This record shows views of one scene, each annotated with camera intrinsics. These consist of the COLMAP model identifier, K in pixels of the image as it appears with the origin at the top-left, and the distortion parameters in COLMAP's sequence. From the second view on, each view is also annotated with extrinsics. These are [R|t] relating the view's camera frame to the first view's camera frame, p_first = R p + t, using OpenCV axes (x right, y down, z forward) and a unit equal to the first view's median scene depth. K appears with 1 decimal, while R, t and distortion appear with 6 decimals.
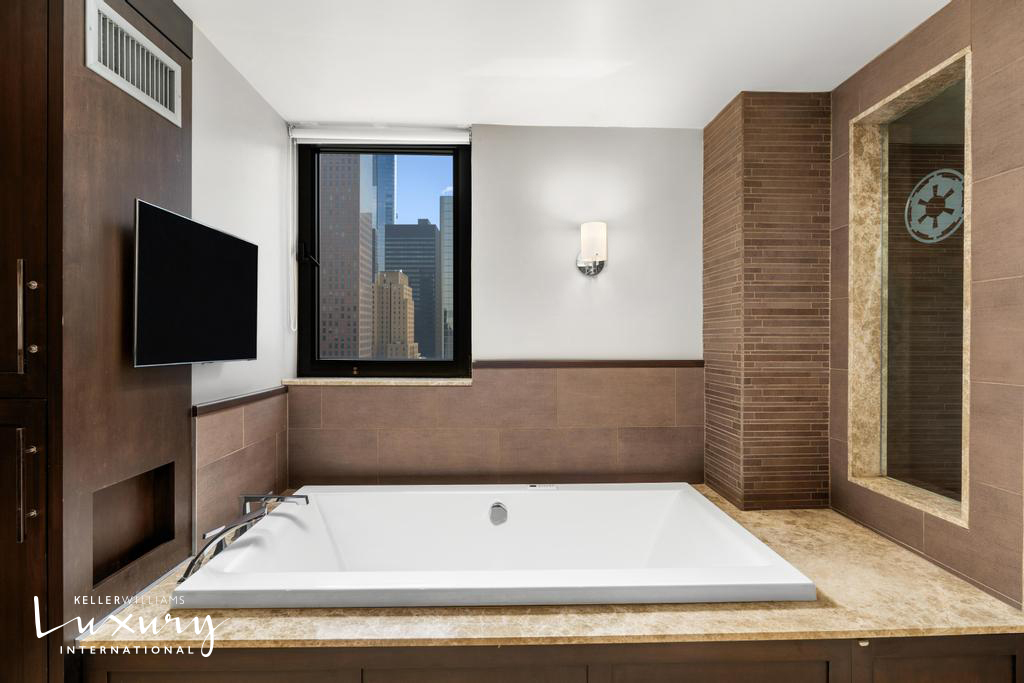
lens RADIAL K [[465.6, 0, 512.4], [0, 465.6, 333.9], [0, 0, 1]] dist [-0.003092, 0.000719]
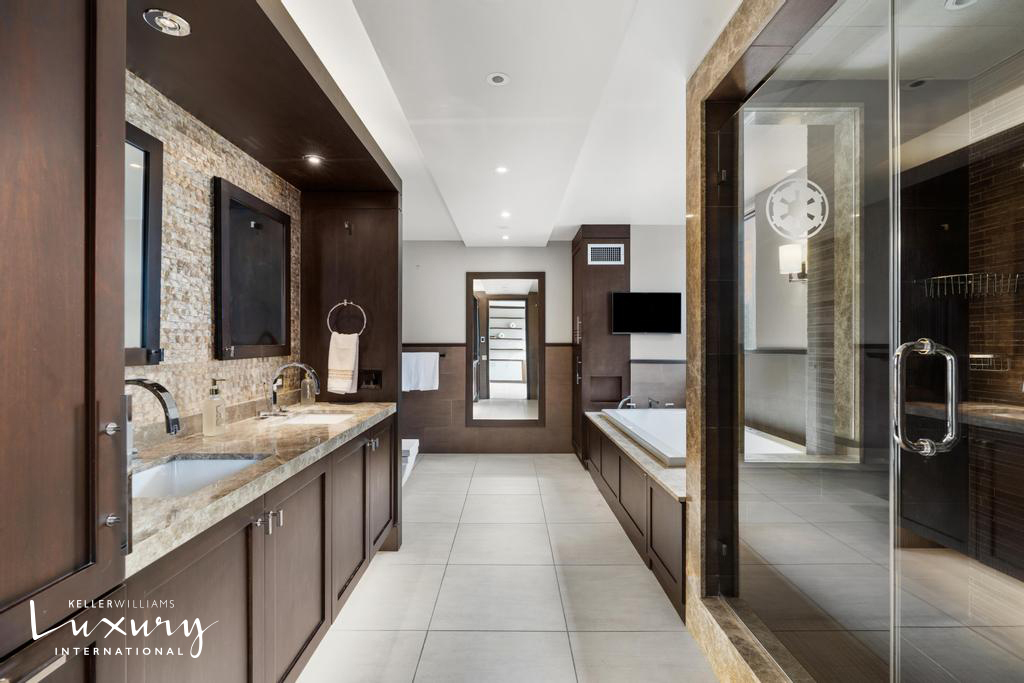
lens RADIAL K [[465.6, 0, 512.0], [0, 465.6, 342.8], [0, 0, 1]] dist [-0.003092, 0.000719]
pose [[-0.023238, -0.004300, -0.999721, 2.165417], [-0.010471, 0.999937, -0.004058, 0.073288], [0.999675, 0.010374, -0.023282, 0.340626]]
